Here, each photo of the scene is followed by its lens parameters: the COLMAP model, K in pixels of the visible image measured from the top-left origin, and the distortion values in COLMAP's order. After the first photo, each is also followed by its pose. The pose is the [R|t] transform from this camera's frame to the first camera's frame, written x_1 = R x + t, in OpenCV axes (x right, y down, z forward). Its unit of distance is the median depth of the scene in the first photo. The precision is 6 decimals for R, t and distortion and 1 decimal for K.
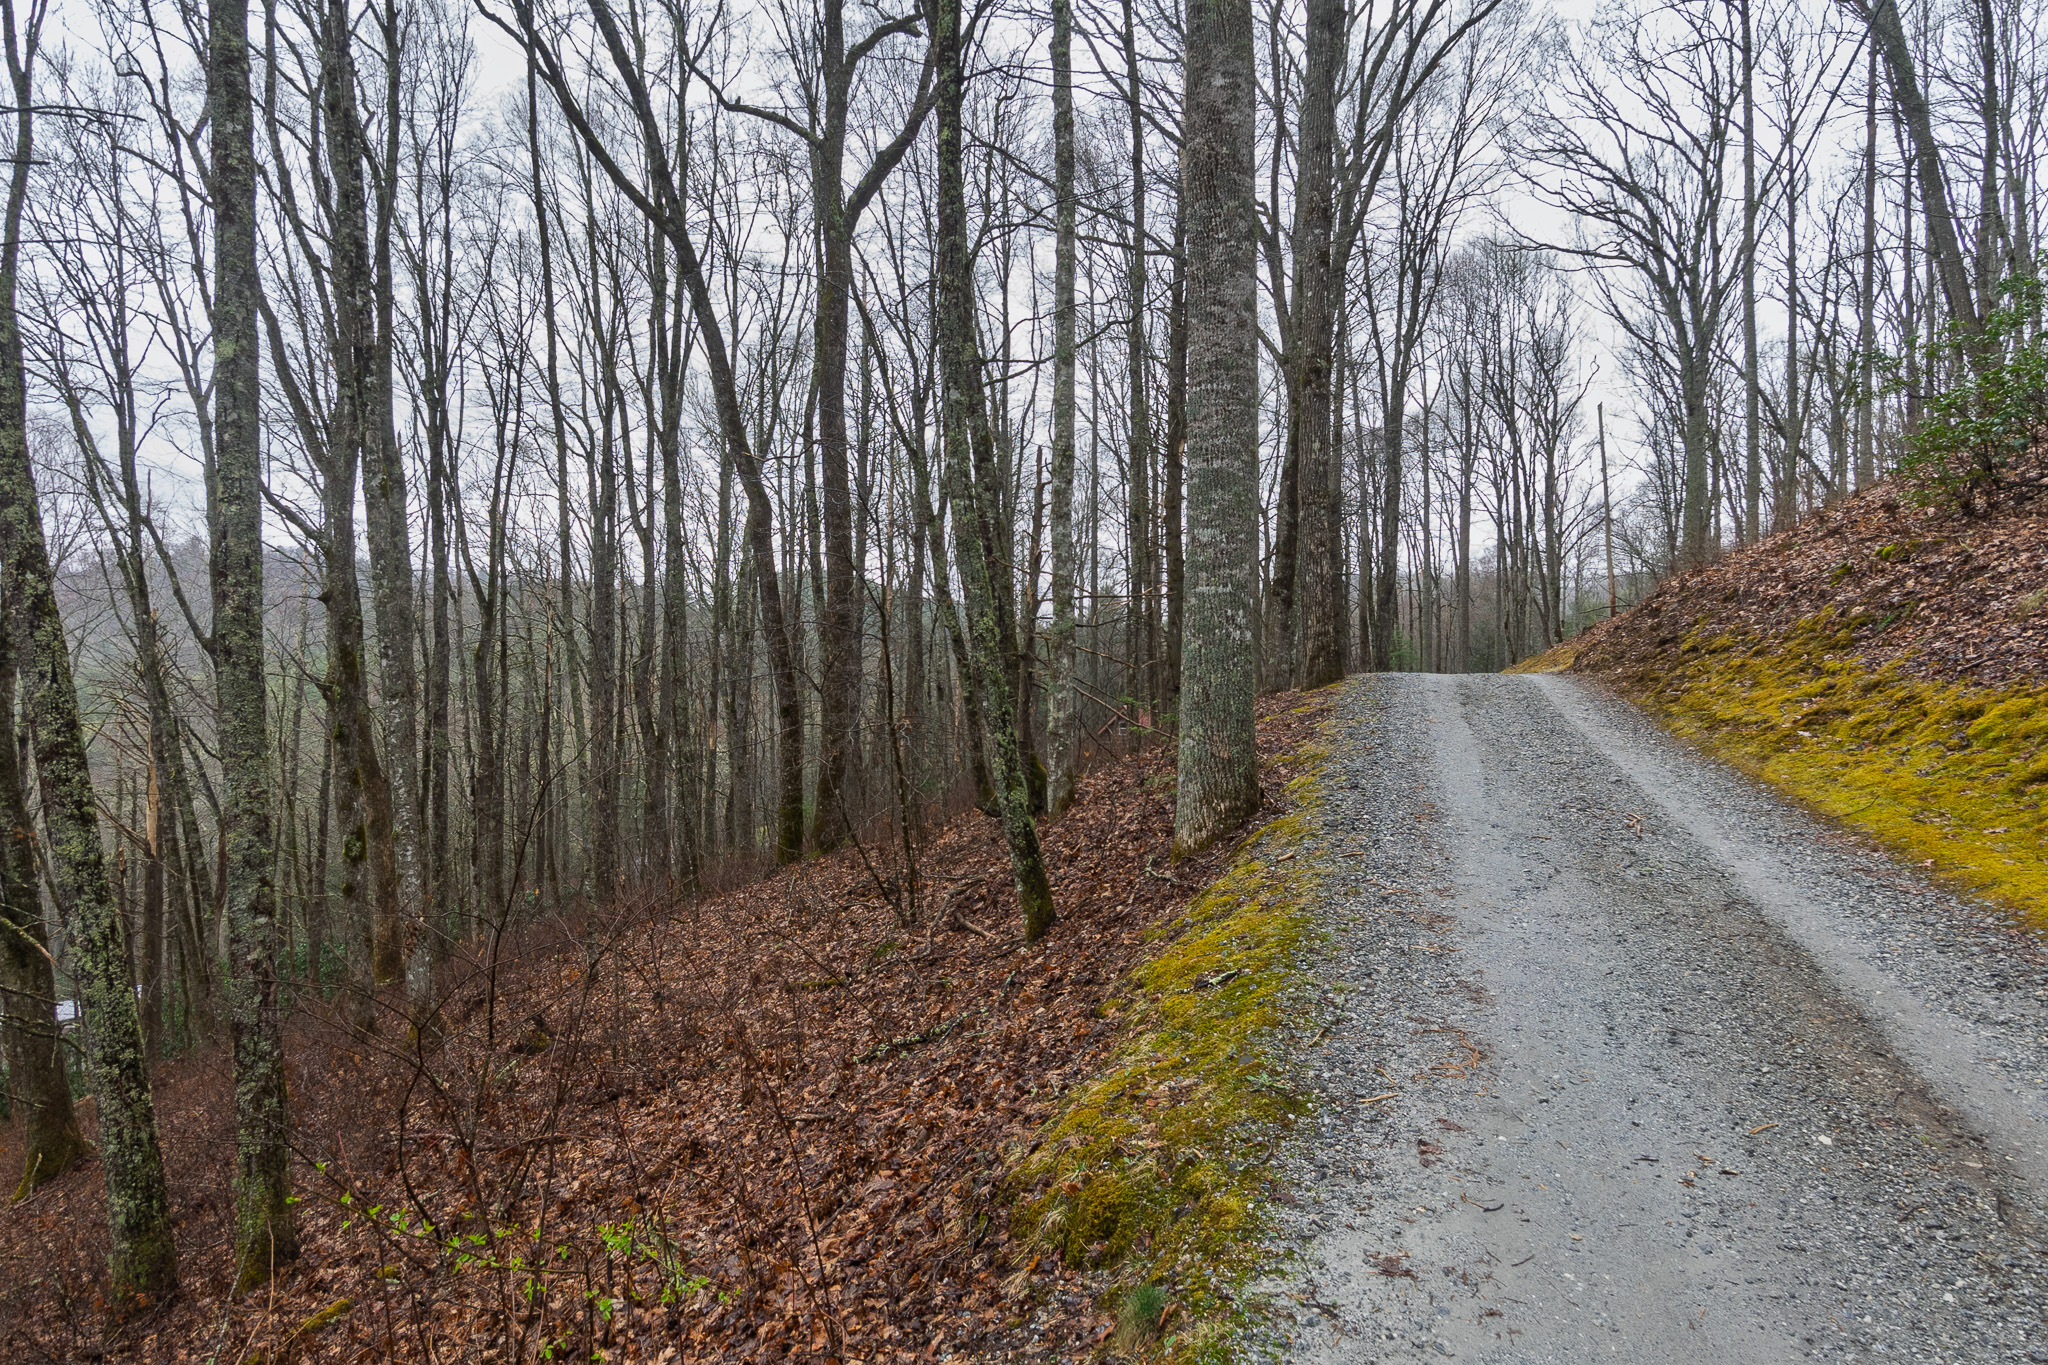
lens RADIAL K [[1146.7, 0, 1028.2], [0, 1146.7, 677.1], [0, 0, 1]] dist [-0.000027, 0.001243]
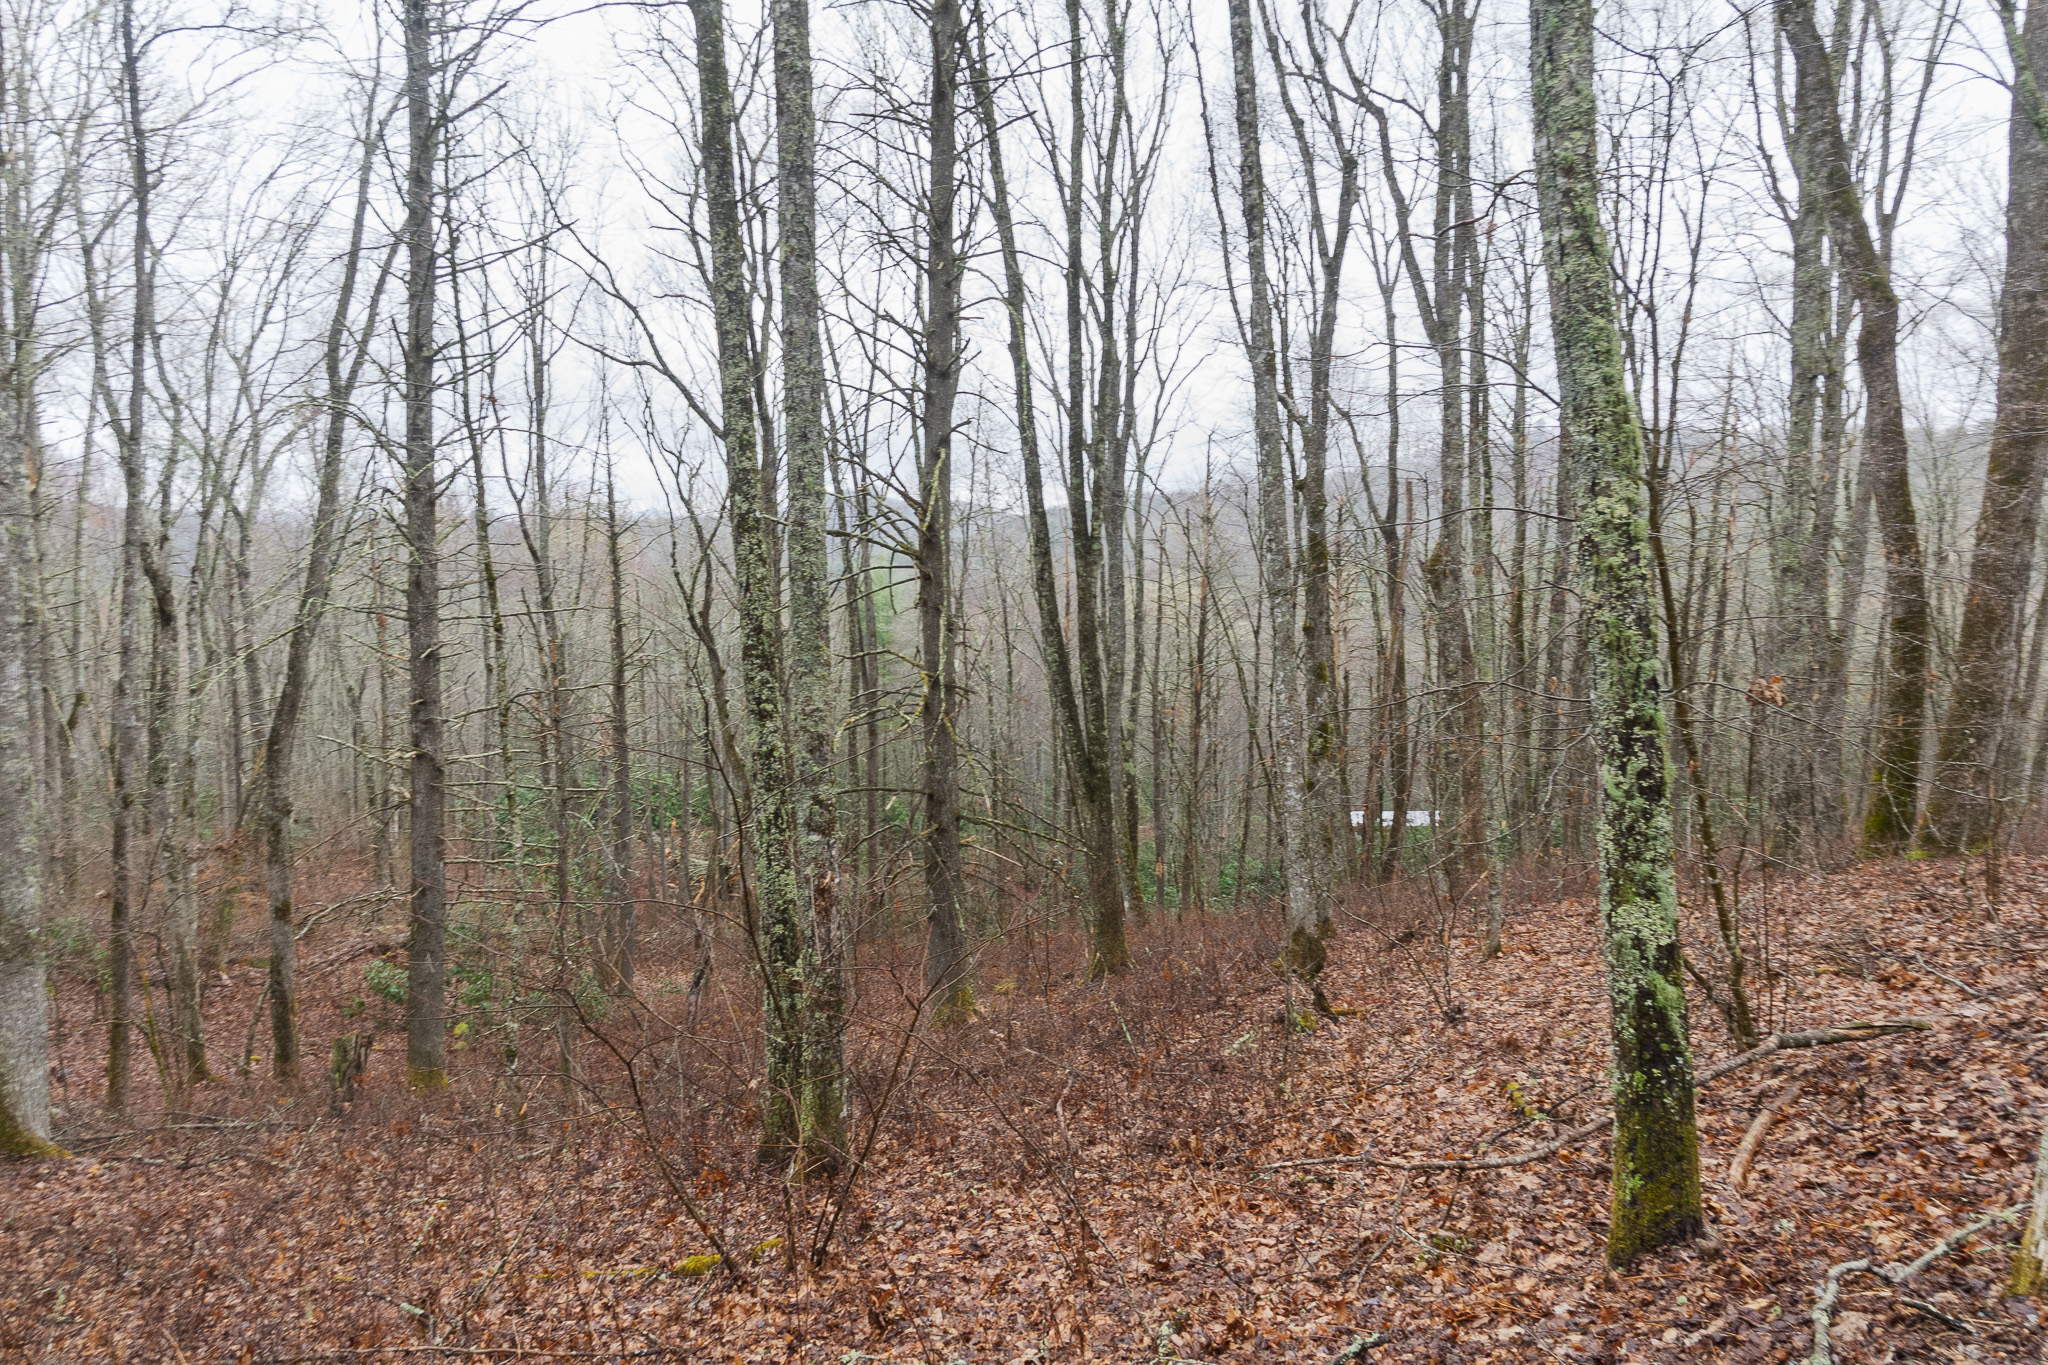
lens RADIAL K [[1147.3, 0, 1022.8], [0, 1147.3, 672.1], [0, 0, 1]] dist [-0.002524, 0.002123]
pose [[0.496893, 0.093505, -0.862759, 0.081687], [0.001884, 0.994060, 0.108820, -0.011896], [0.867810, -0.055697, 0.493765, 0.206413]]
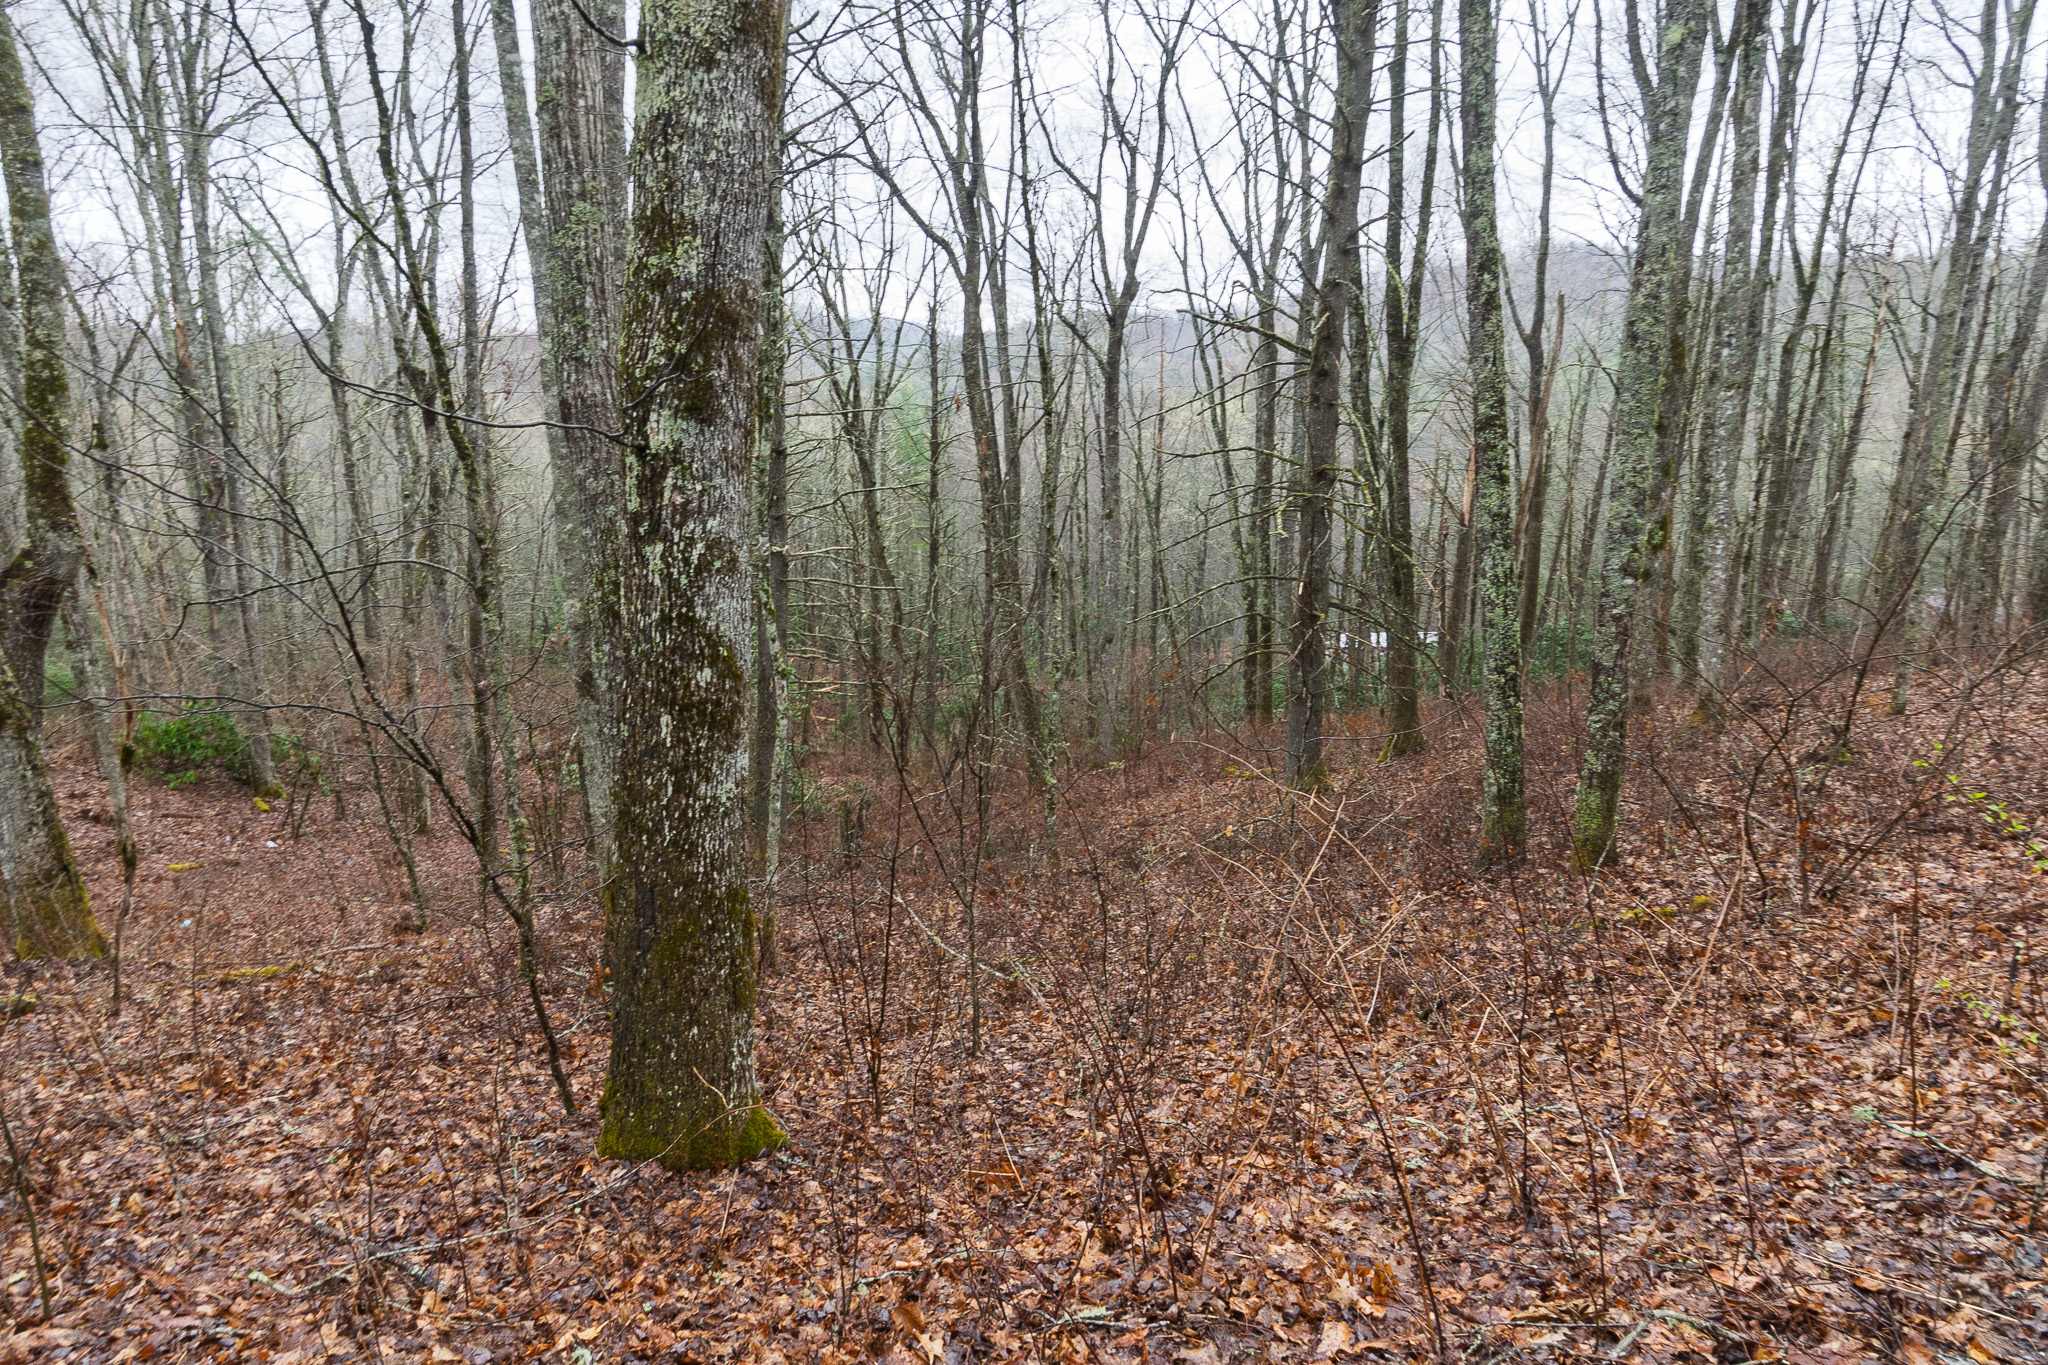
lens RADIAL K [[1146.7, 0, 1028.2], [0, 1146.7, 677.1], [0, 0, 1]] dist [-0.000027, 0.001243]
pose [[0.544287, 0.221237, -0.809200, -0.014371], [-0.008211, 0.965957, 0.258571, 0.004074], [0.838859, -0.134092, 0.527575, -0.036647]]
